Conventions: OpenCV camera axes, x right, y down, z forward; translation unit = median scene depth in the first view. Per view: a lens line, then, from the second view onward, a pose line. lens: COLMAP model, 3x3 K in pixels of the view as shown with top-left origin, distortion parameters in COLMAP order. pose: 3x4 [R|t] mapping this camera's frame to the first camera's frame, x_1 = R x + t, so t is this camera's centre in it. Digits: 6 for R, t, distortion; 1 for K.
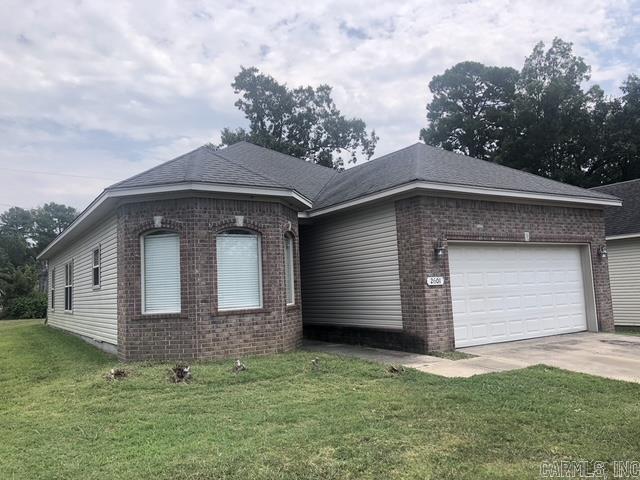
lens RADIAL K [[520.5, 0, 320.0], [0, 520.5, 240.0], [0, 0, 1]] dist [0.003931, 0.001515]
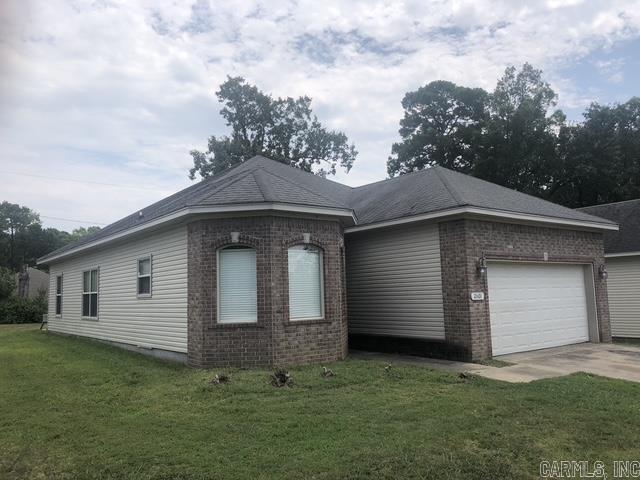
lens RADIAL K [[520.5, 0, 320.0], [0, 520.5, 240.0], [0, 0, 1]] dist [0.003931, 0.001515]
pose [[0.995890, 0.025180, 0.086995, -0.200865], [-0.024025, 0.999609, -0.014295, -0.015922], [-0.087321, 0.012146, 0.996106, -0.074803]]
